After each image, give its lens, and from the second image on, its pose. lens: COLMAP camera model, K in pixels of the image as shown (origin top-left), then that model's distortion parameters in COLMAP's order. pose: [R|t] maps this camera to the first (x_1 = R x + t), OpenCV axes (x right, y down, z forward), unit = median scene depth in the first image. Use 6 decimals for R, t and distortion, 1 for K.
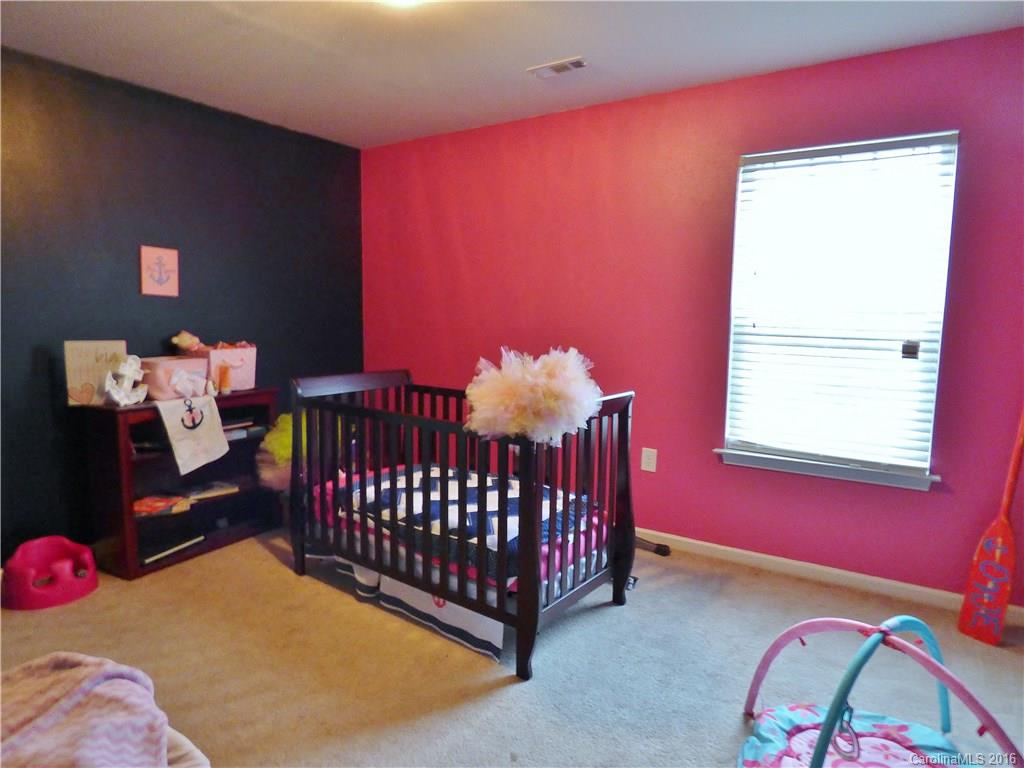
lens RADIAL K [[614.4, 0, 511.5], [0, 614.4, 378.9], [0, 0, 1]] dist [-0.014535, -0.000279]
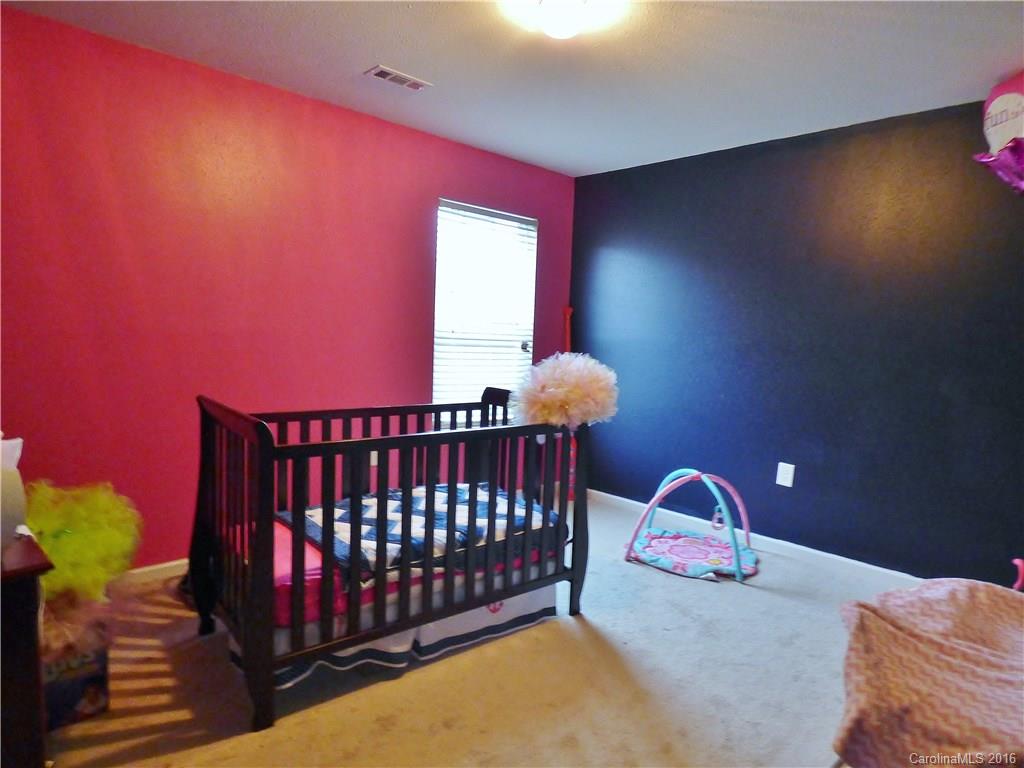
lens RADIAL K [[614.7, 0, 510.6], [0, 614.7, 383.2], [0, 0, 1]] dist [-0.010961, 0.001561]
pose [[0.229252, -0.085570, 0.969598, -0.992668], [0.072834, 0.994844, 0.070577, -0.070315], [-0.970638, 0.054440, 0.234303, 0.666834]]
